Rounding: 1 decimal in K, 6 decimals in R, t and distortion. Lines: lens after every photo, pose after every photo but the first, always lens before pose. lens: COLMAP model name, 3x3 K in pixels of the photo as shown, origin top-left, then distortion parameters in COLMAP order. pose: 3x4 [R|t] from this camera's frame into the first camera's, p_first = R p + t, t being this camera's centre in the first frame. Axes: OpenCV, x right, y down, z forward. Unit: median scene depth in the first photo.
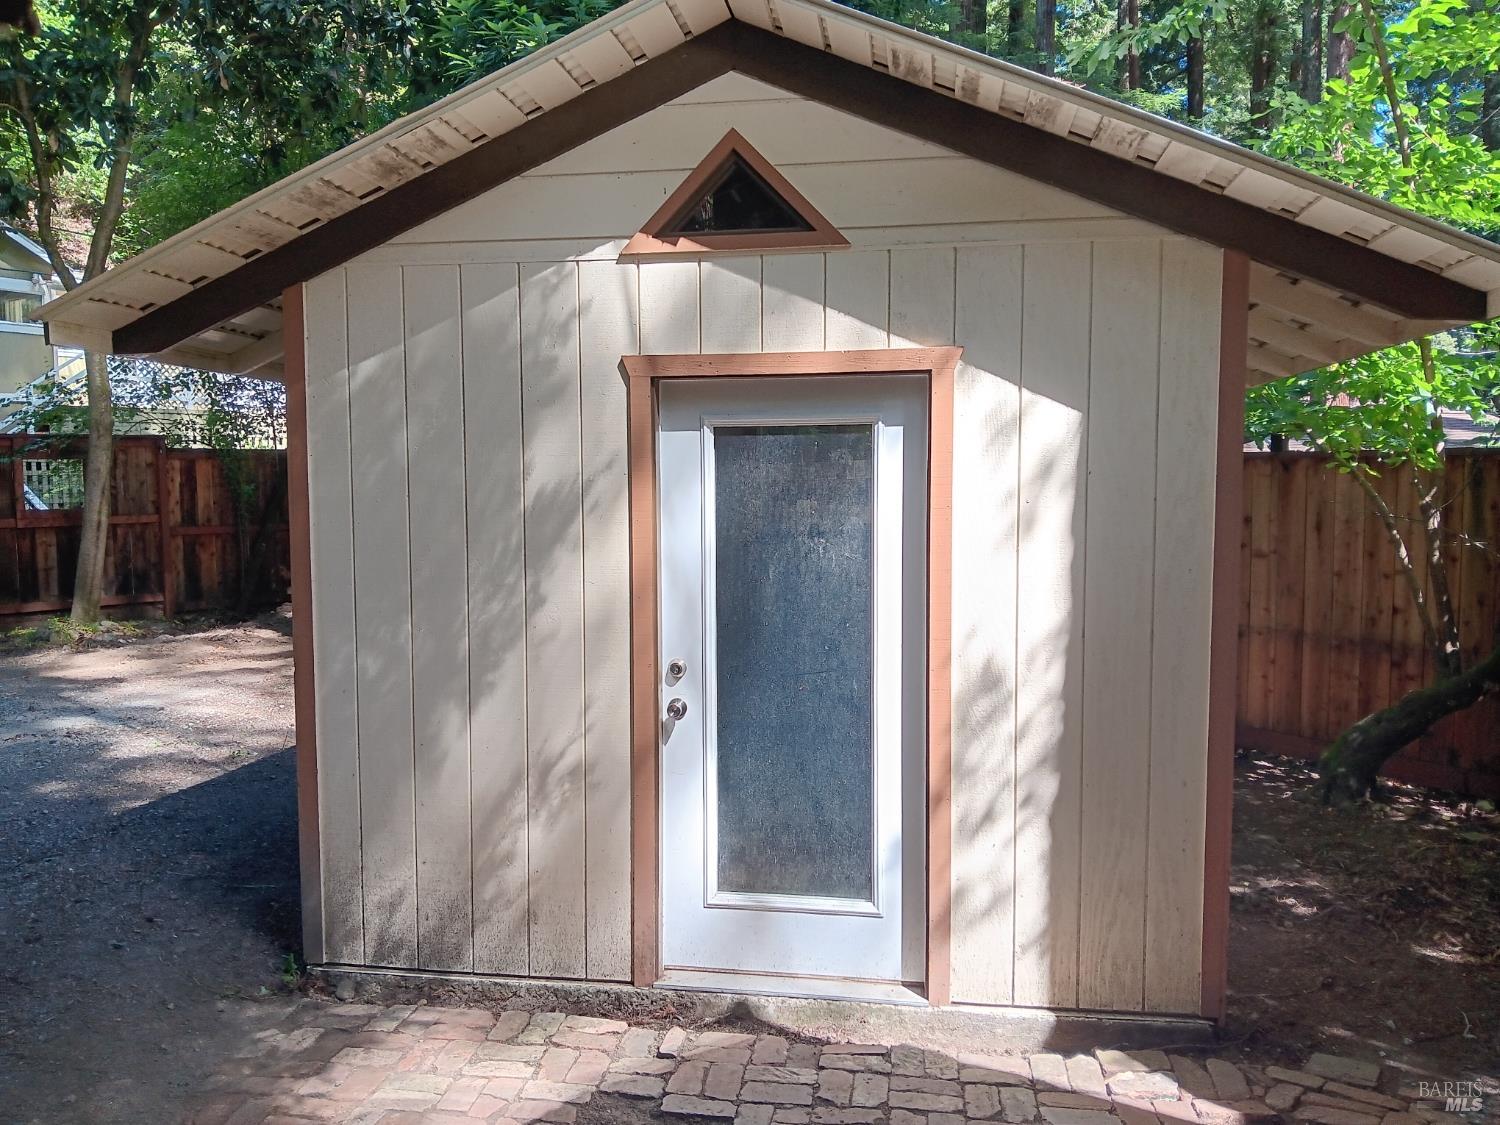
lens RADIAL K [[1178.3, 0, 750.0], [0, 1178.3, 562.5], [0, 0, 1]] dist [0.009537, -0.030677]
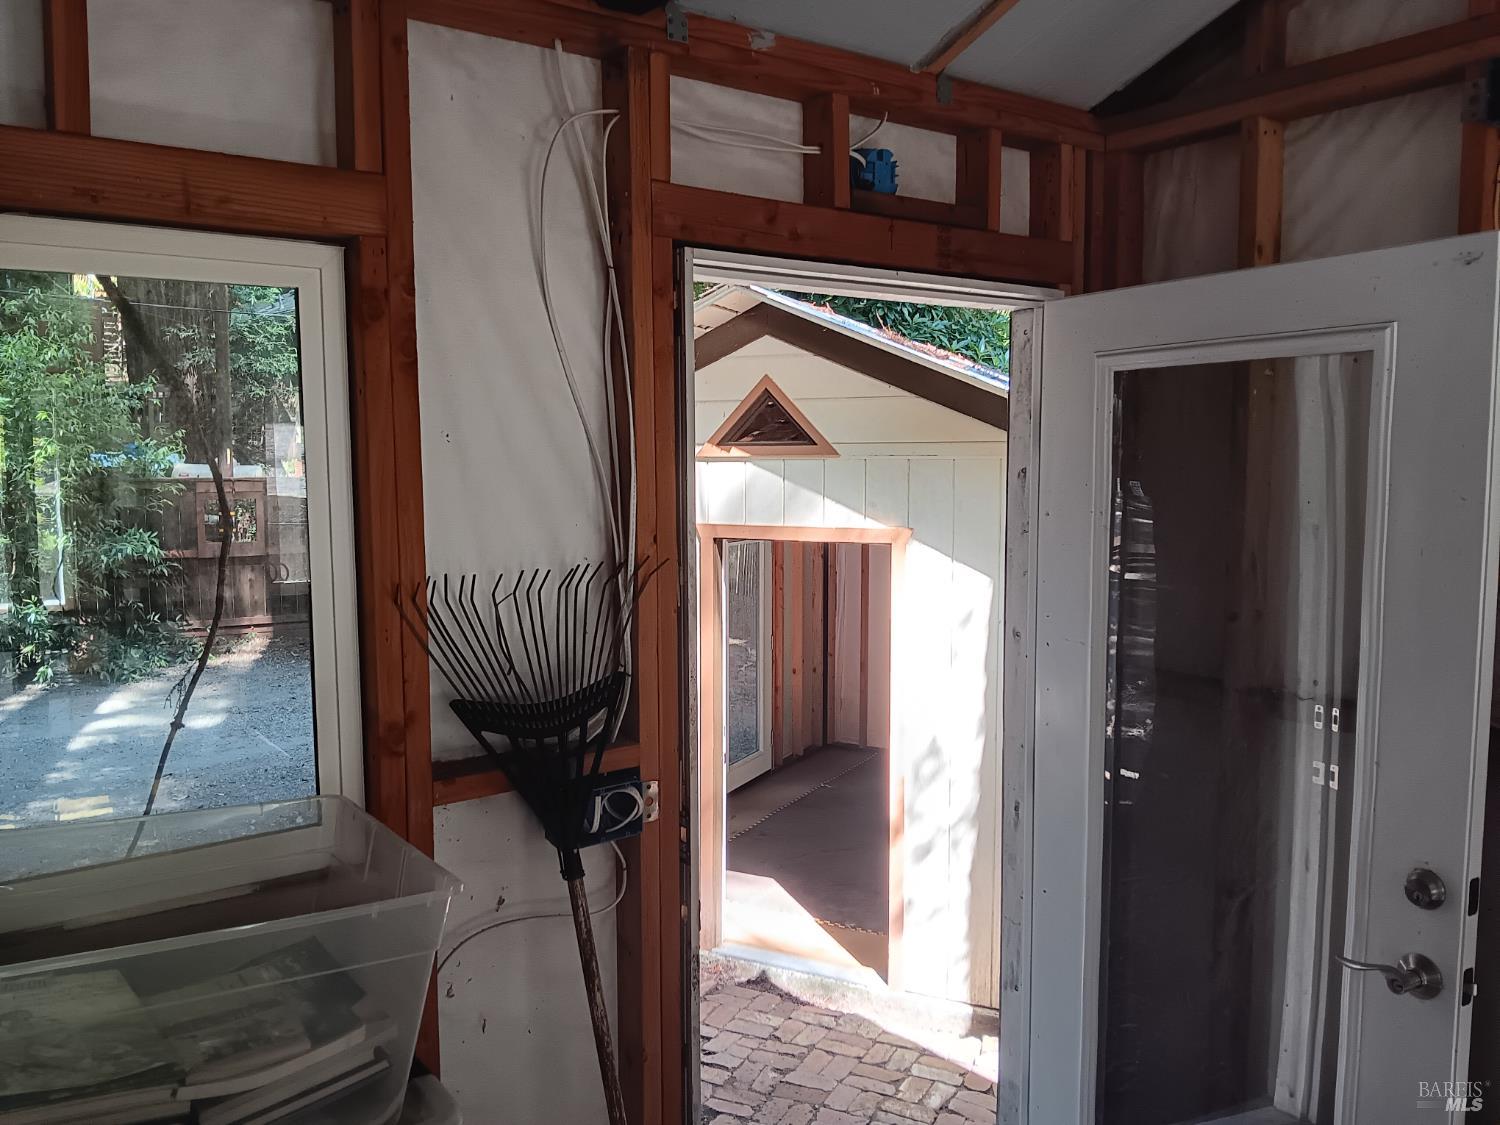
lens RADIAL K [[1178.3, 0, 750.0], [0, 1178.3, 562.5], [0, 0, 1]] dist [0.009537, -0.030677]
pose [[0.951971, 0.028333, -0.304875, 0.420455], [-0.027199, 0.999598, 0.007968, -0.145545], [0.304978, 0.000707, 0.952359, -0.401225]]
